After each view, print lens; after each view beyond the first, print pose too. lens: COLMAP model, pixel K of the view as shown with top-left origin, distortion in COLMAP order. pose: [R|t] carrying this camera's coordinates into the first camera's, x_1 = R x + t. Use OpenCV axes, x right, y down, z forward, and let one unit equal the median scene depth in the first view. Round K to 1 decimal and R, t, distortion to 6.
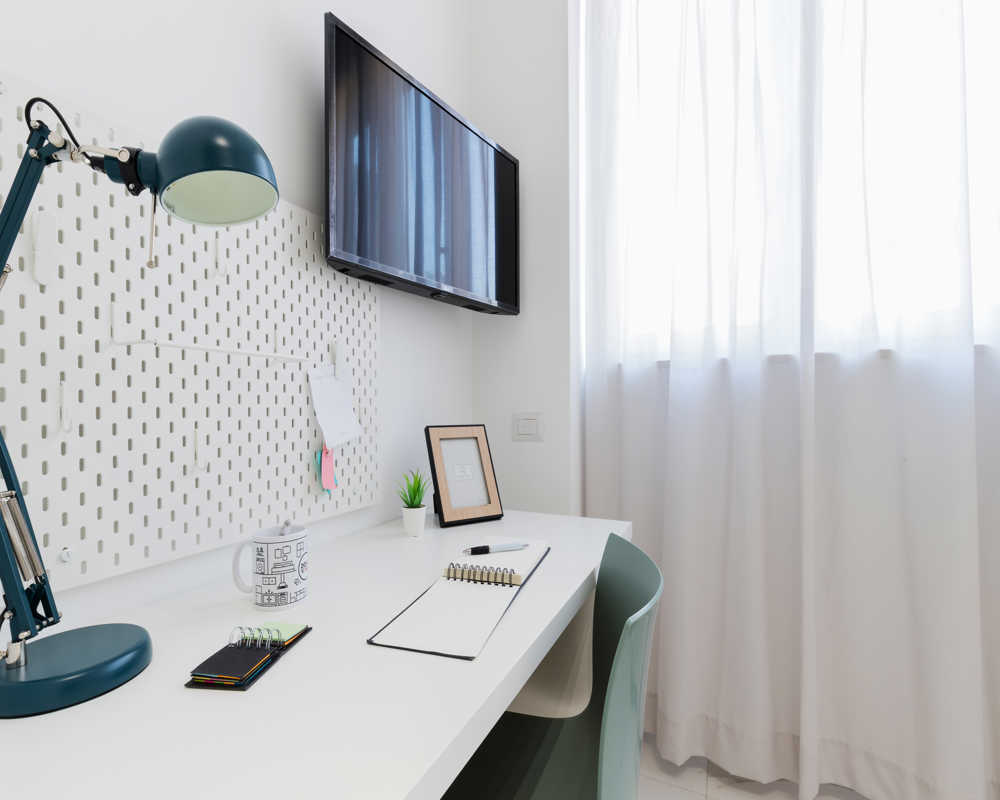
lens RADIAL K [[478.1, 0, 498.7], [0, 478.1, 408.2], [0, 0, 1]] dist [0.002263, -0.000416]
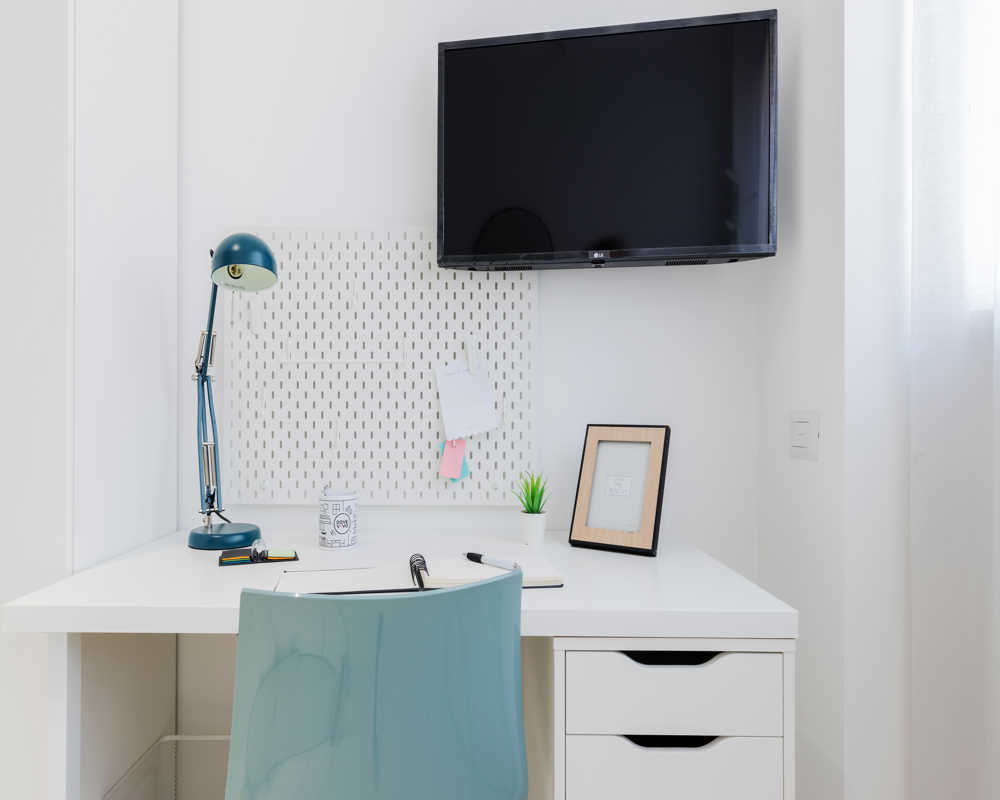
lens RADIAL K [[659.7, 0, 445.3], [0, 659.7, 396.7], [0, 0, 1]] dist [-0.002008, -0.000383]
pose [[0.410179, -0.000110, -0.912005, 0.785418], [-0.002202, 0.999997, -0.001111, -0.009037], [0.912003, 0.002464, 0.410177, 0.299466]]
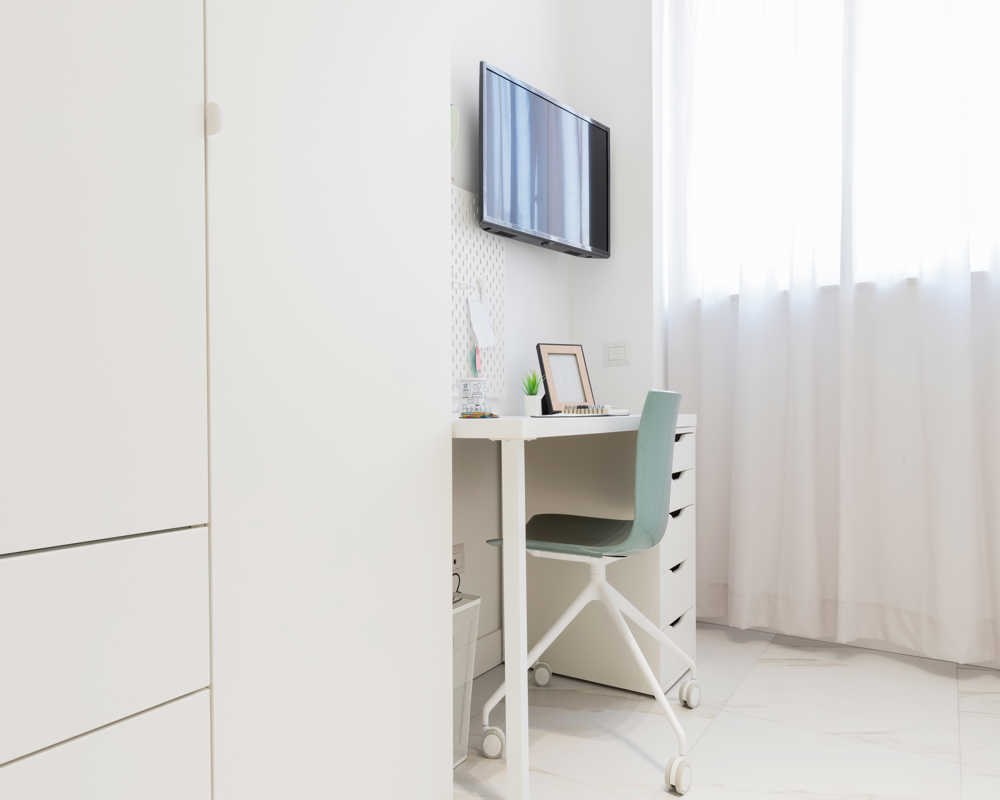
lens RADIAL K [[709.7, 0, 495.7], [0, 709.7, 414.2], [0, 0, 1]] dist [0.000560, -0.002196]
pose [[0.992258, 0.001338, -0.124185, -0.022454], [-0.000002, 0.999942, 0.010752, 0.209774], [0.124192, -0.010668, 0.992201, -0.950105]]
